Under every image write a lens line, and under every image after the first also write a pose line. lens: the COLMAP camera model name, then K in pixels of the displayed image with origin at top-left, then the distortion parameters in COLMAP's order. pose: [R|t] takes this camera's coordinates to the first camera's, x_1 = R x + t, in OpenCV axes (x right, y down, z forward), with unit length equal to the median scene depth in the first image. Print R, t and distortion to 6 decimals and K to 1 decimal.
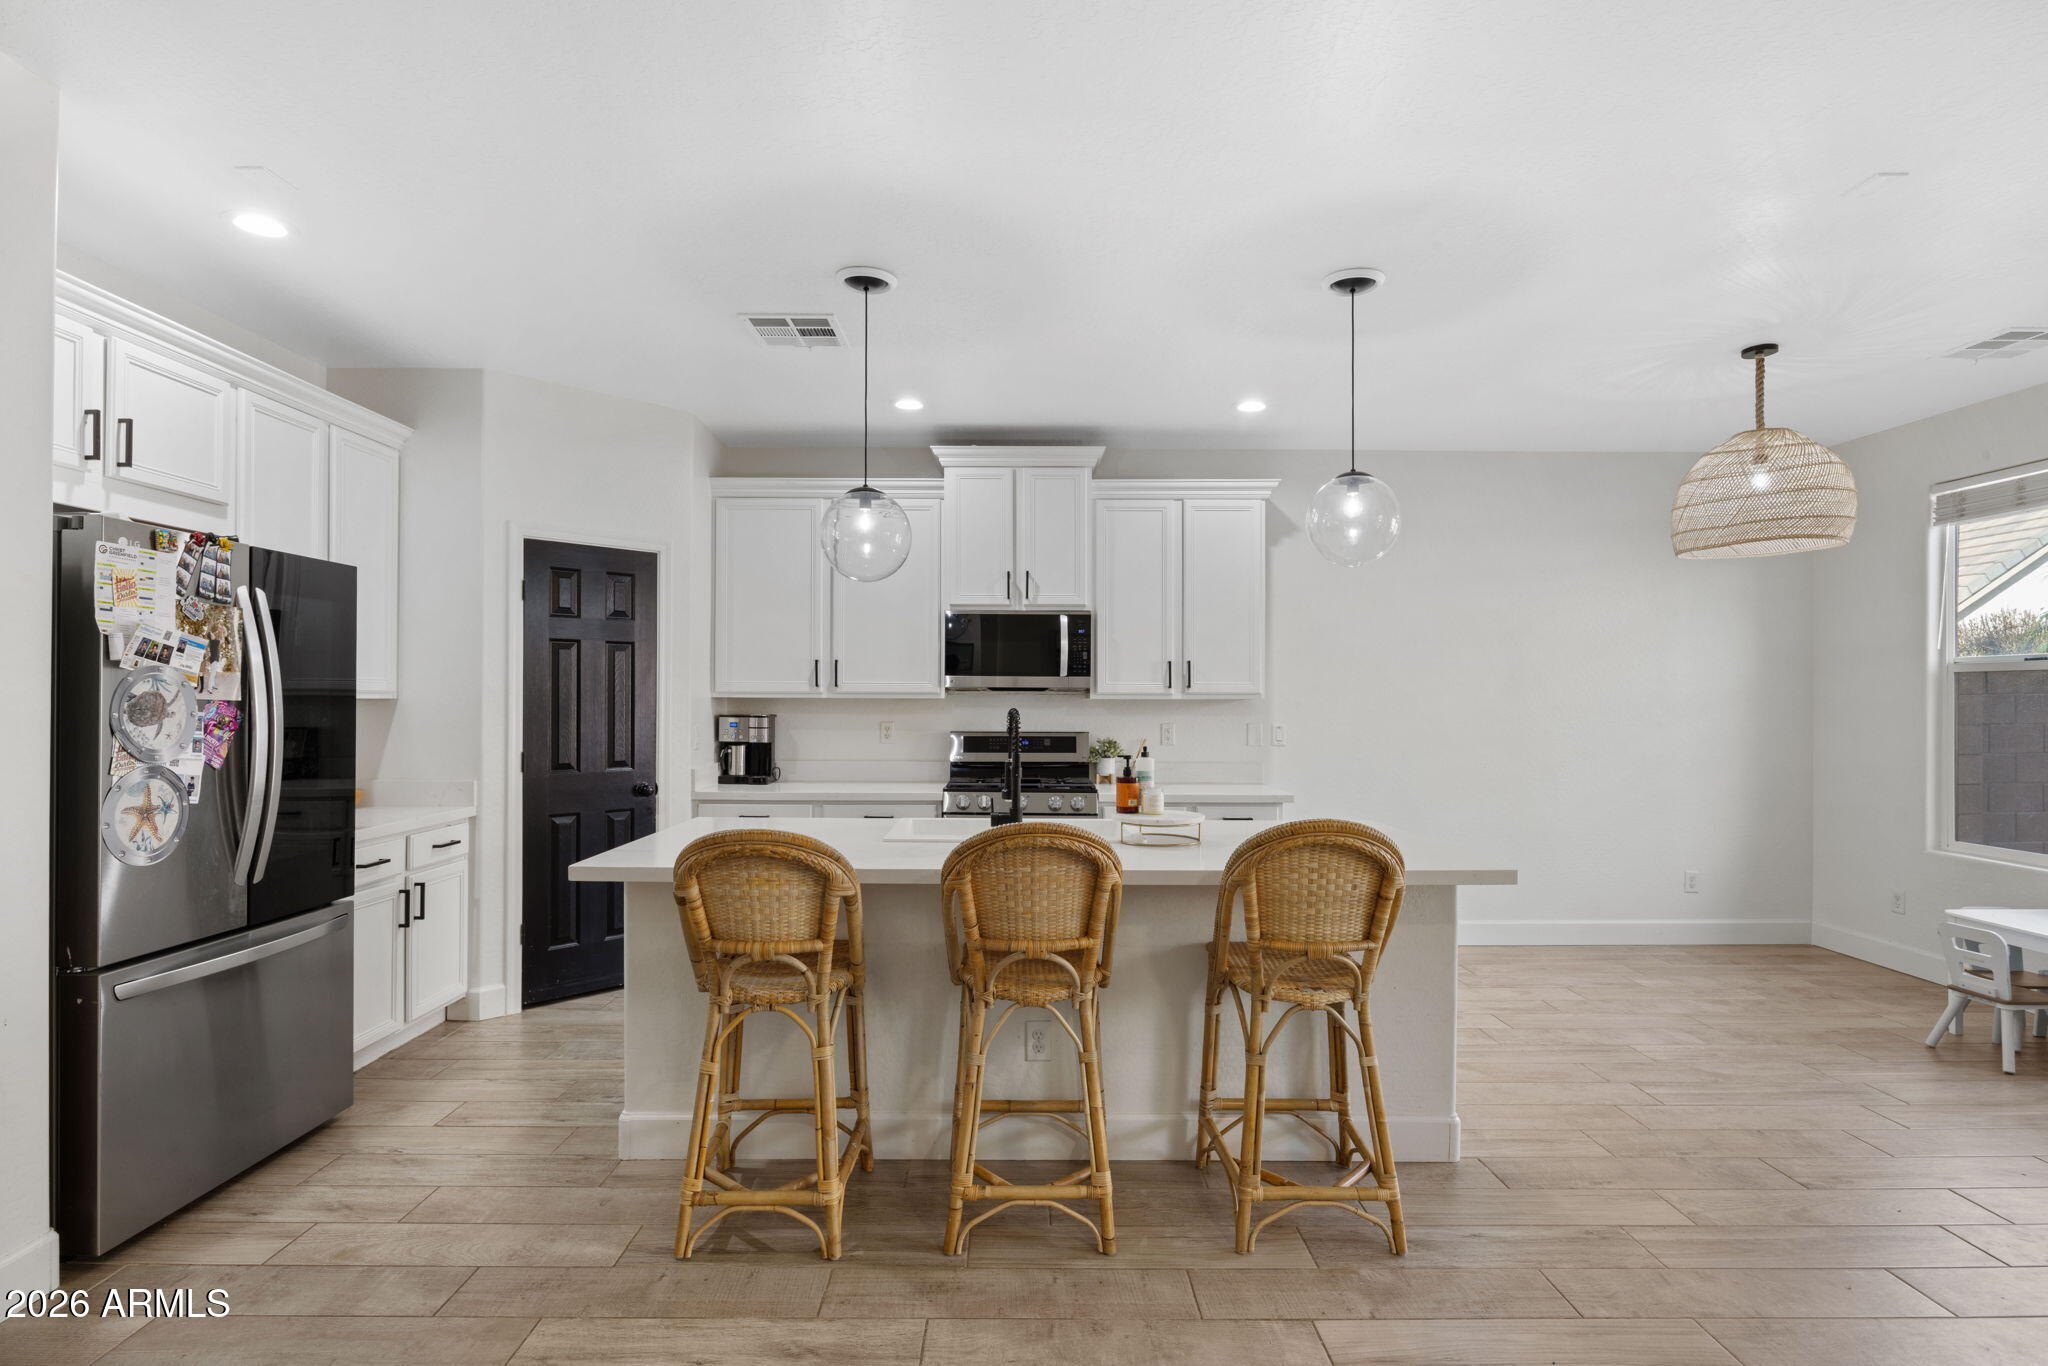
lens RADIAL K [[1066.6, 0, 1029.9], [0, 1066.6, 691.2], [0, 0, 1]] dist [-0.004176, -0.000820]
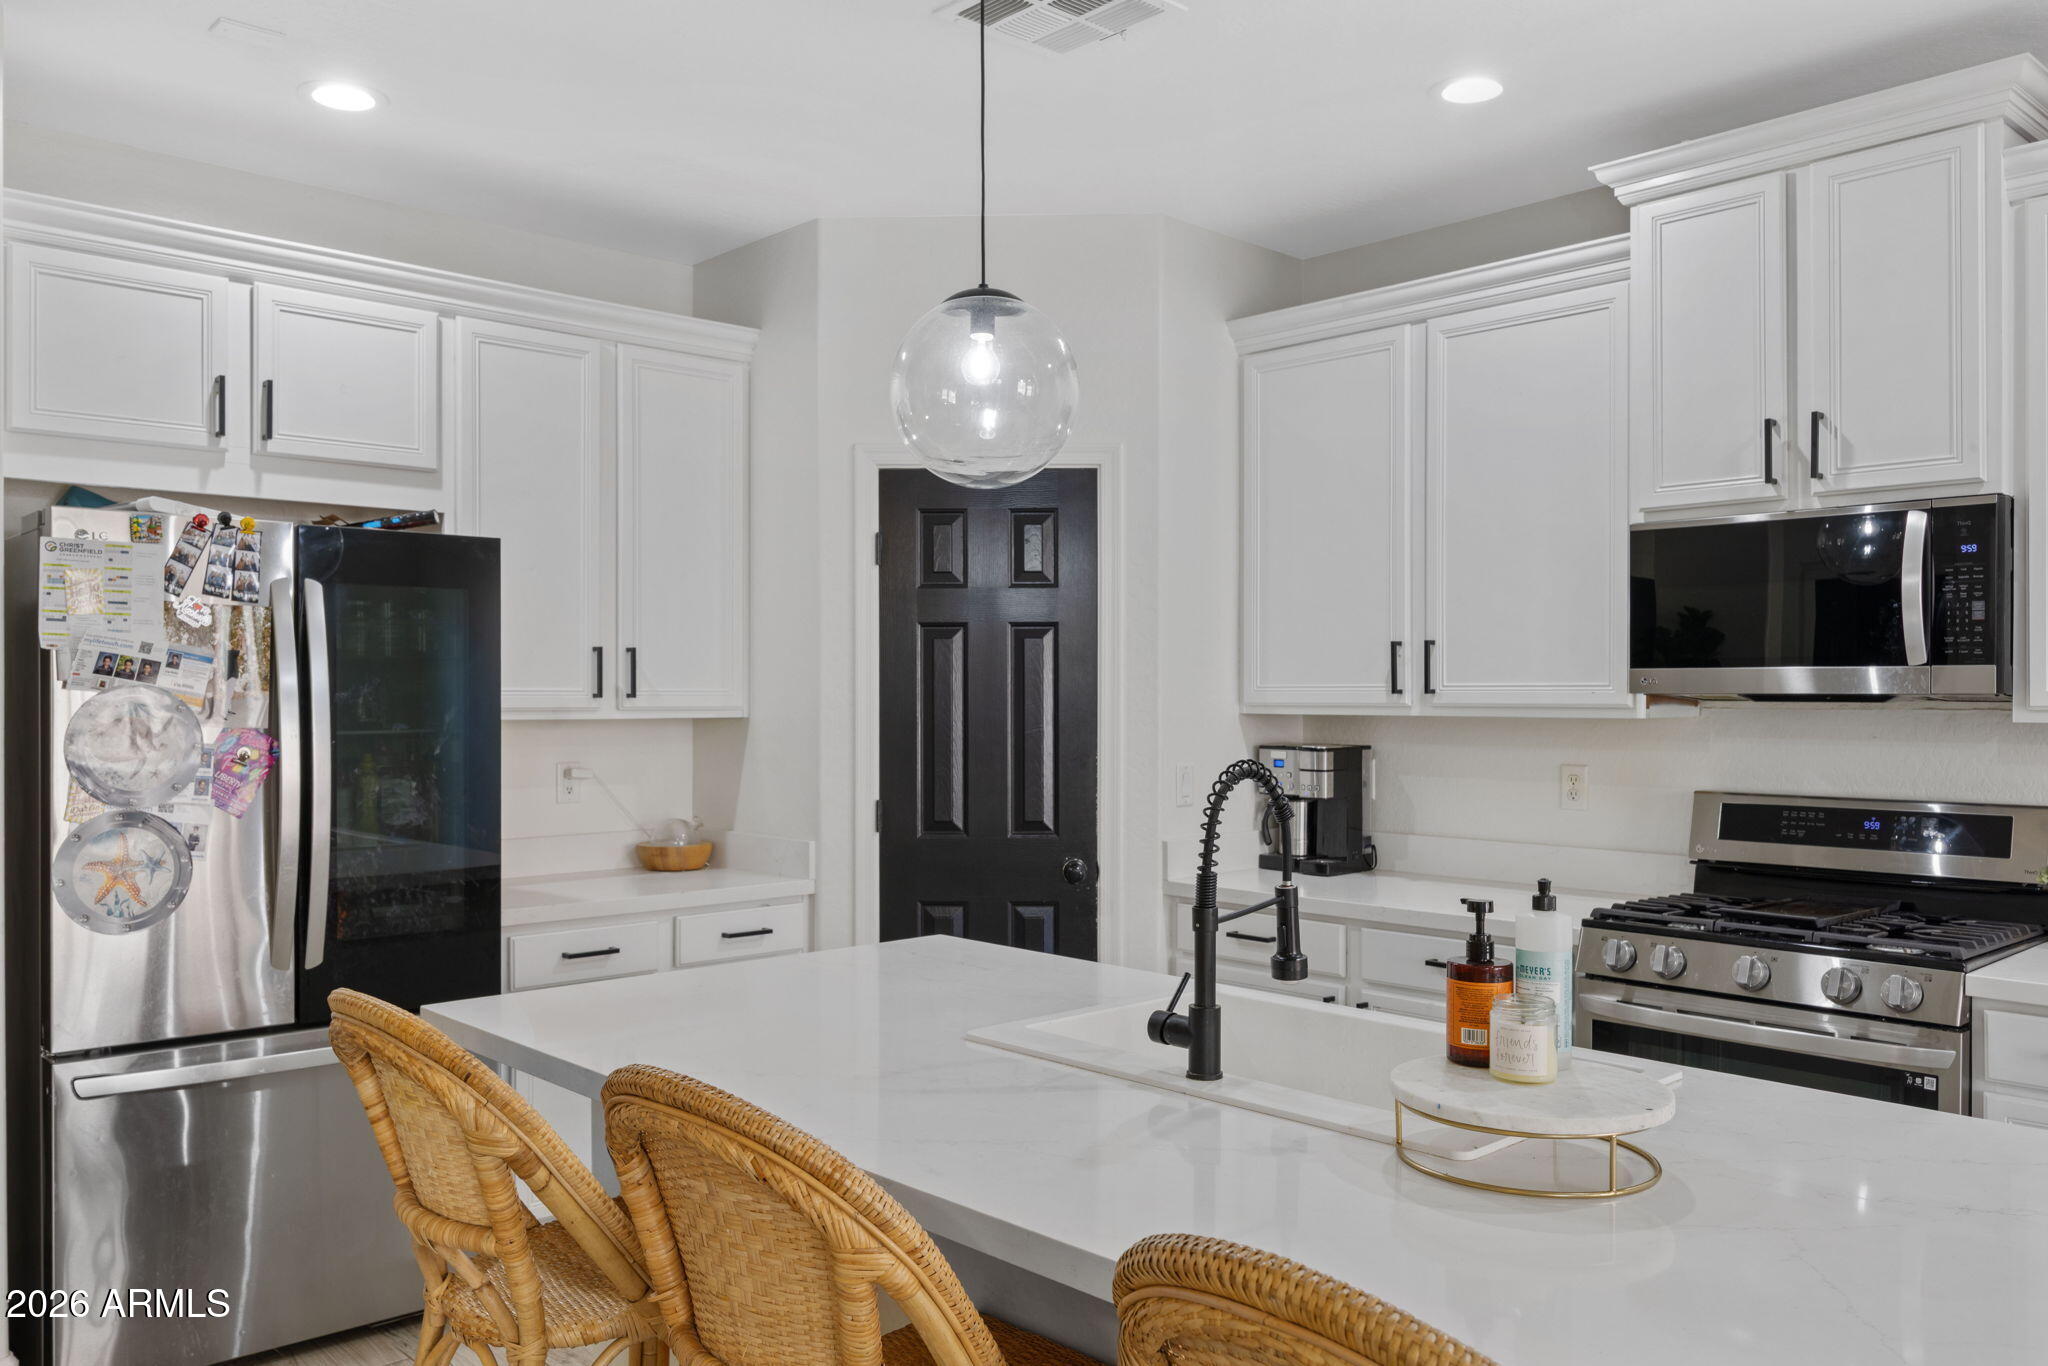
lens RADIAL K [[1598.5, 0, 1020.0], [0, 1598.5, 705.5], [0, 0, 1]] dist [-0.003684, -0.006176]
pose [[0.655797, 0.001136, -0.754936, 0.394206], [0.008682, 0.999921, 0.009047, -0.010985], [0.754887, -0.012487, 0.655736, 0.544277]]
